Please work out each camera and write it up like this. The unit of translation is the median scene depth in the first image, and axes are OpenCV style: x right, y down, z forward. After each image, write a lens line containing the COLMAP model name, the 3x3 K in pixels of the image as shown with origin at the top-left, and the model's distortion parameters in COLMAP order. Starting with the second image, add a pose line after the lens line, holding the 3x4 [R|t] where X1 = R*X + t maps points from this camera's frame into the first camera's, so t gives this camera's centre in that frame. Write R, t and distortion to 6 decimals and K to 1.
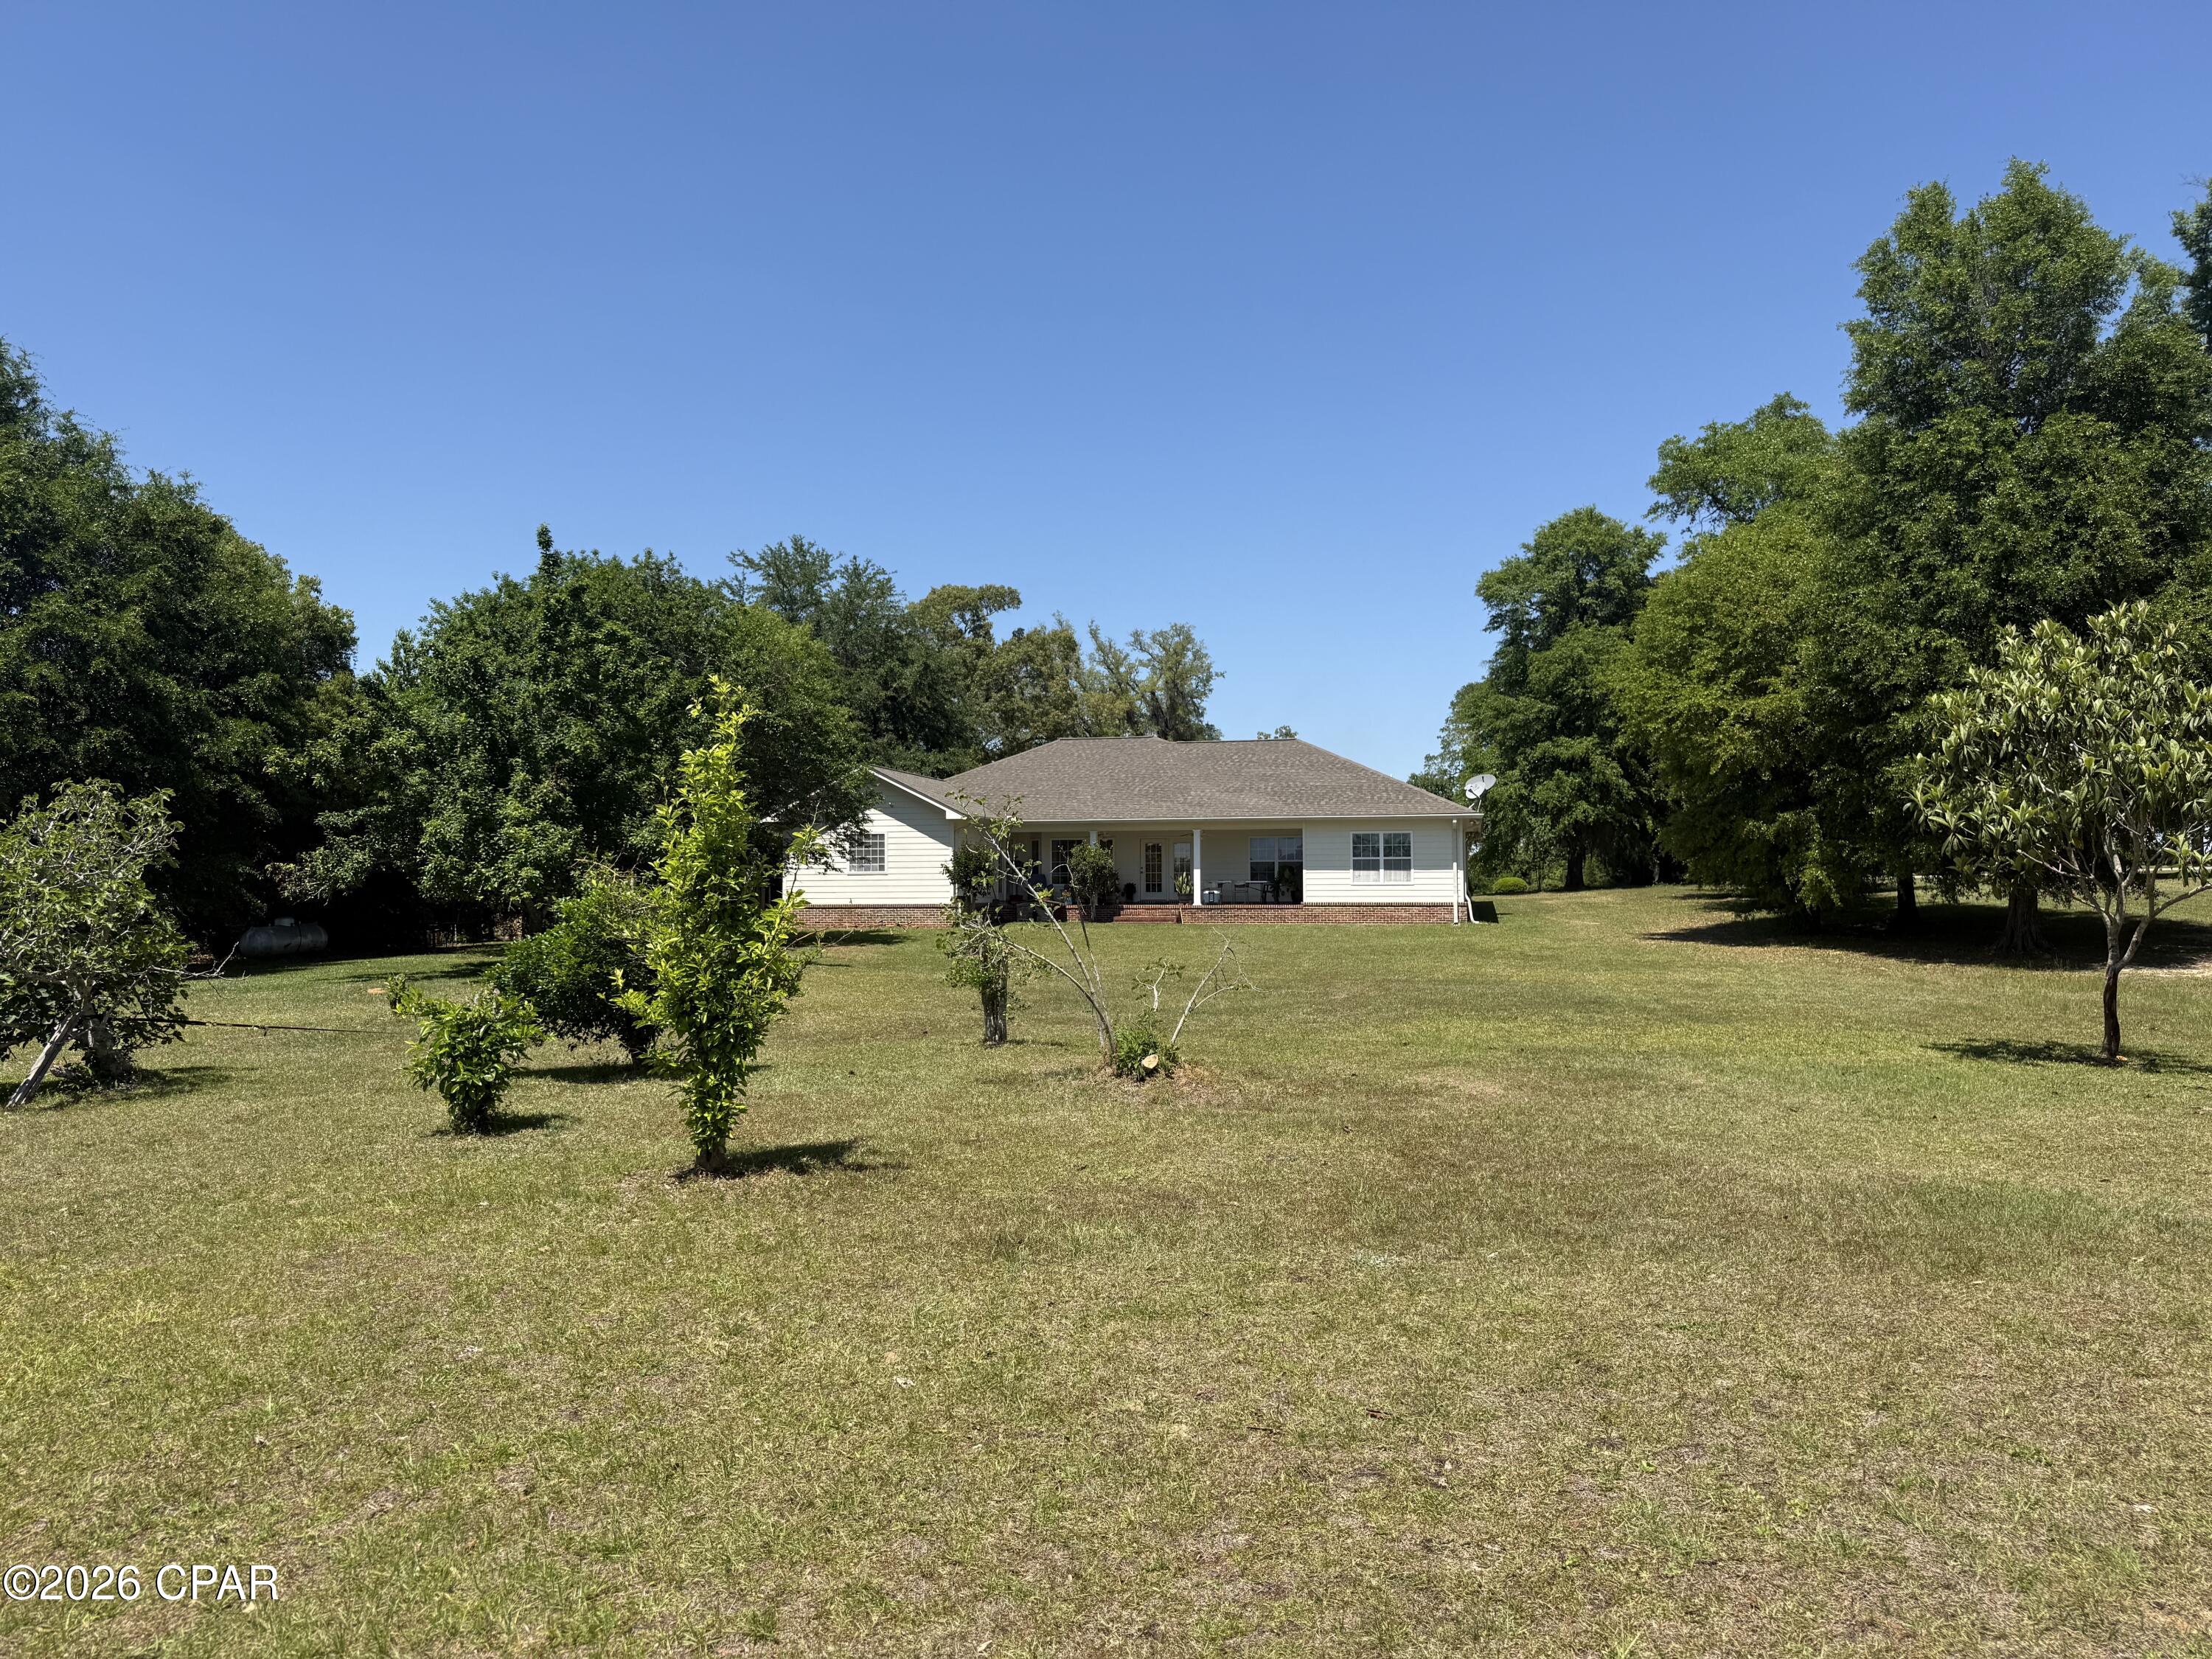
lens RADIAL K [[1563.8, 0, 1107.9], [0, 1563.8, 837.2], [0, 0, 1]] dist [0.120828, -0.002073]
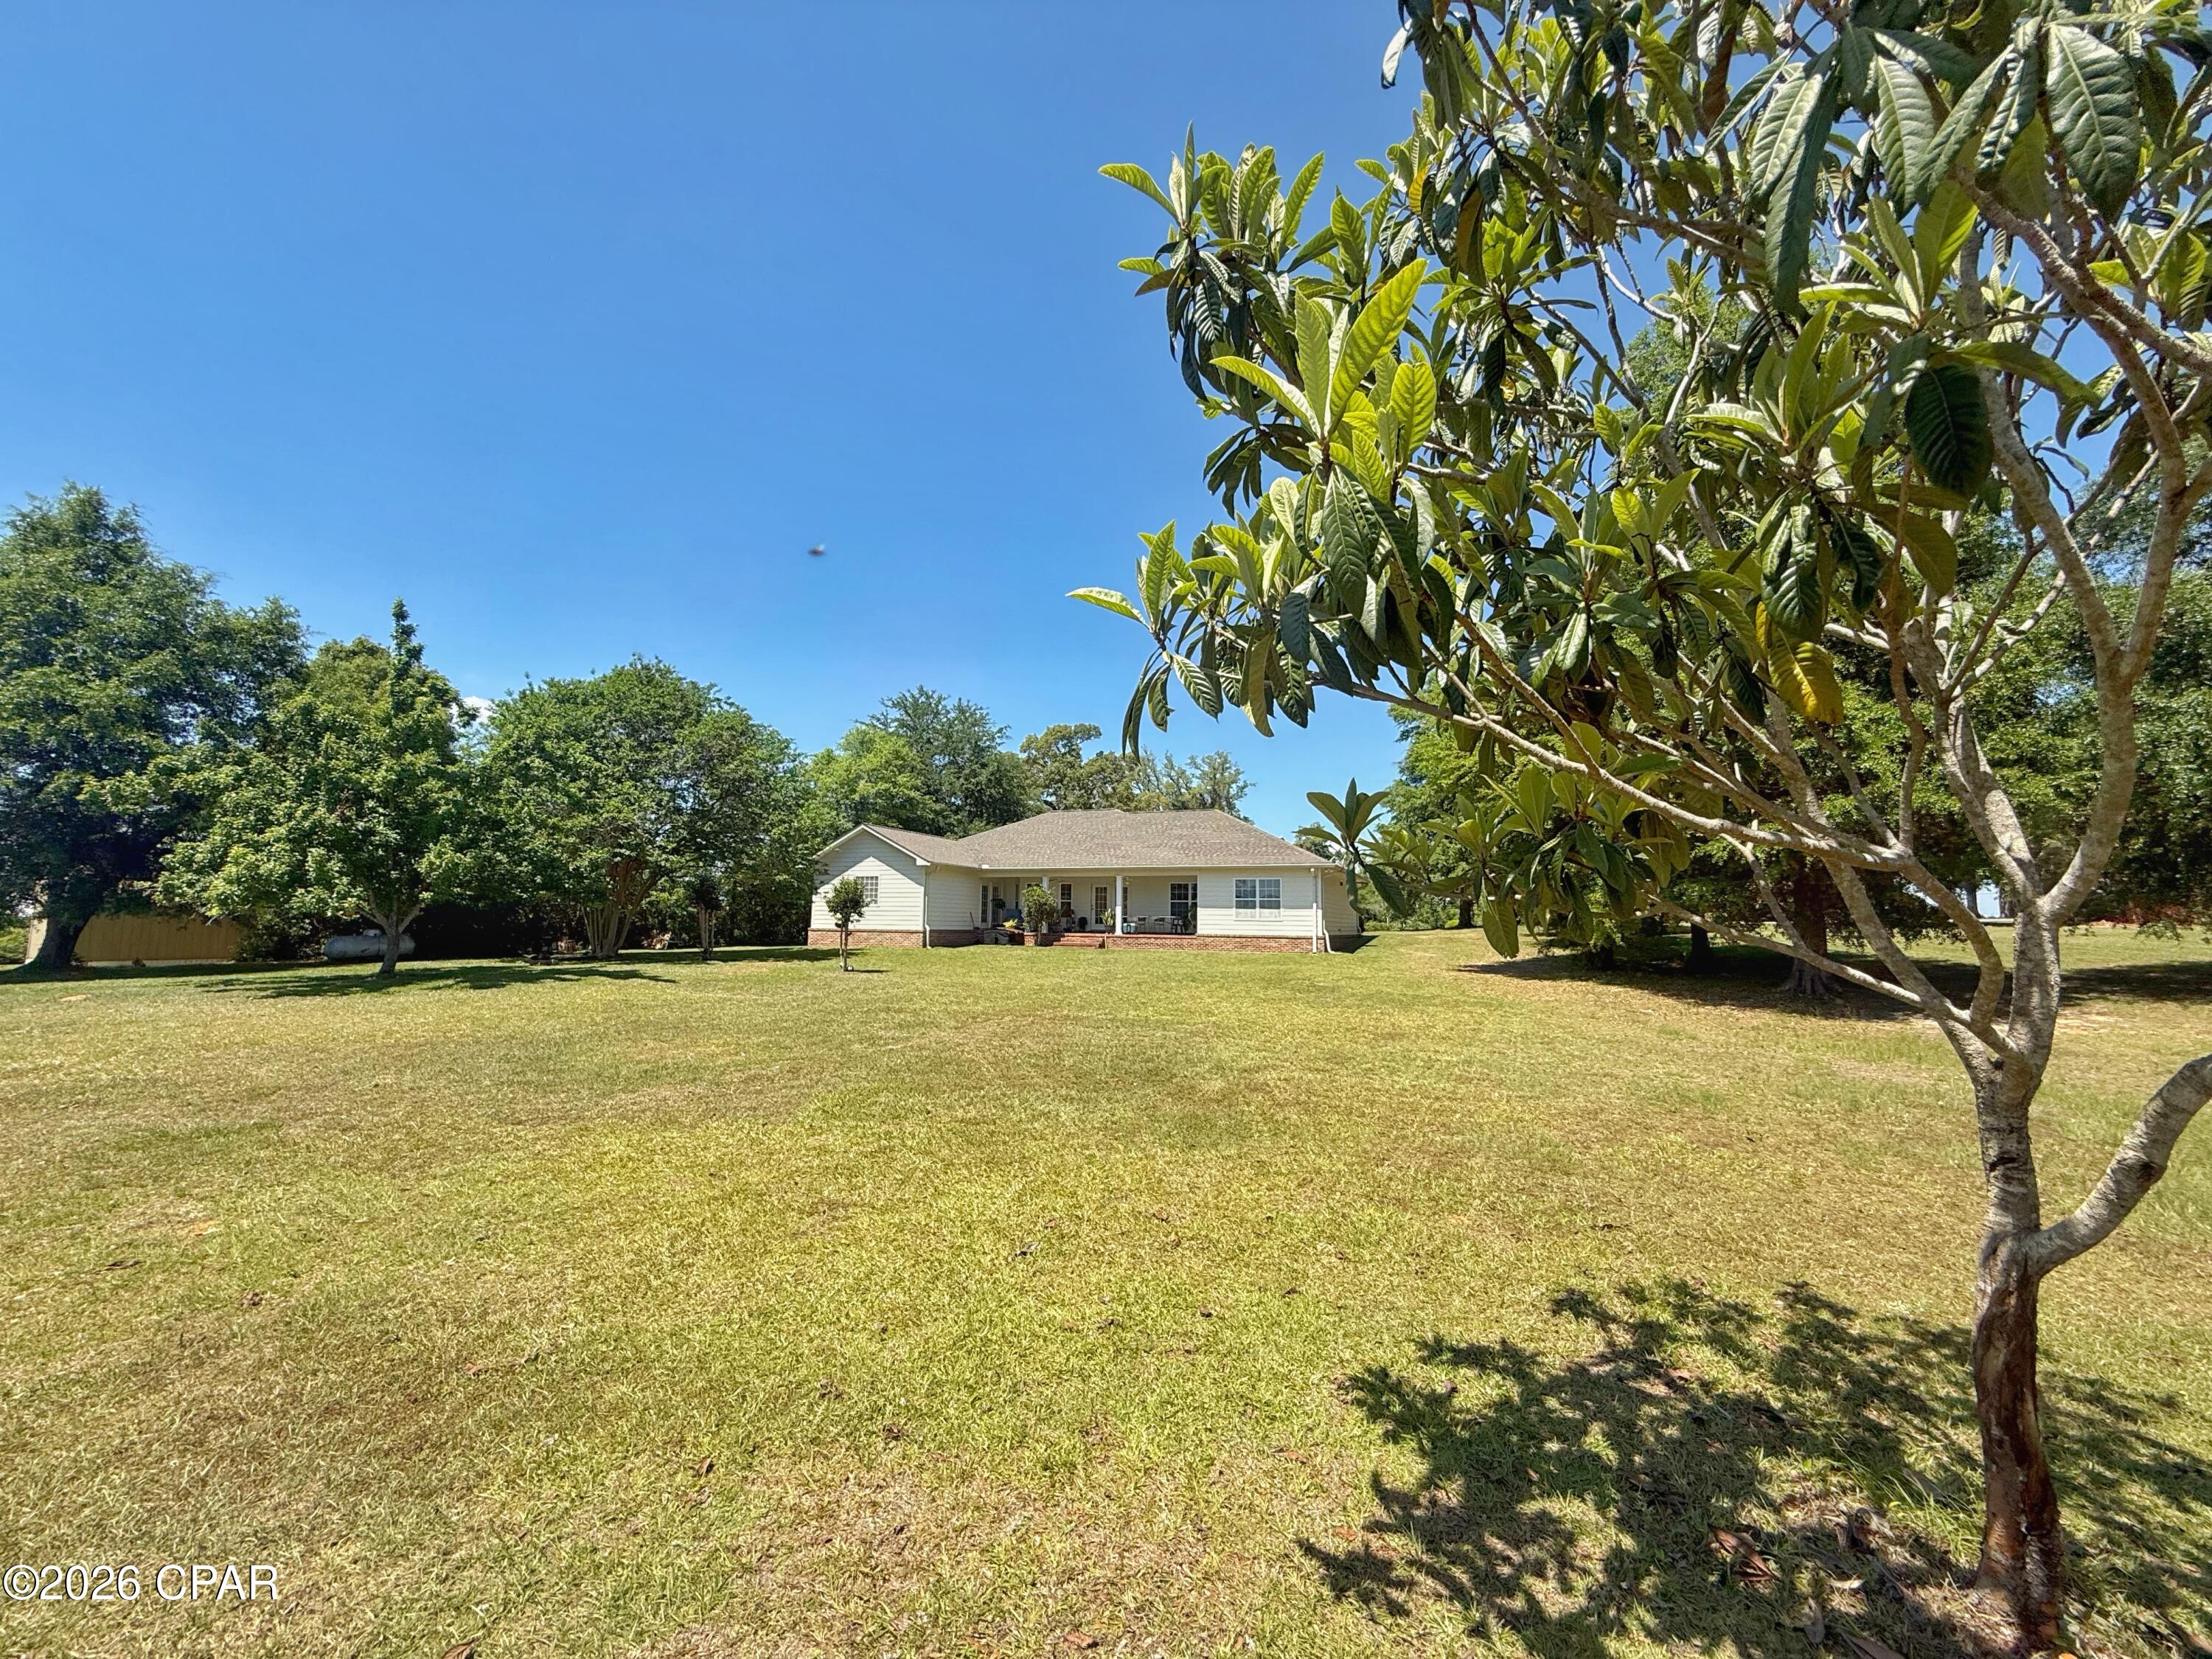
lens RADIAL K [[888.0, 0, 1099.7], [0, 888.0, 829.8], [0, 0, 1]] dist [-0.000945, 0.000538]
pose [[0.986052, -0.000348, -0.166440, 0.152478], [-0.011376, 0.997518, -0.069483, 0.007907], [0.166051, 0.070408, 0.983600, 0.254794]]
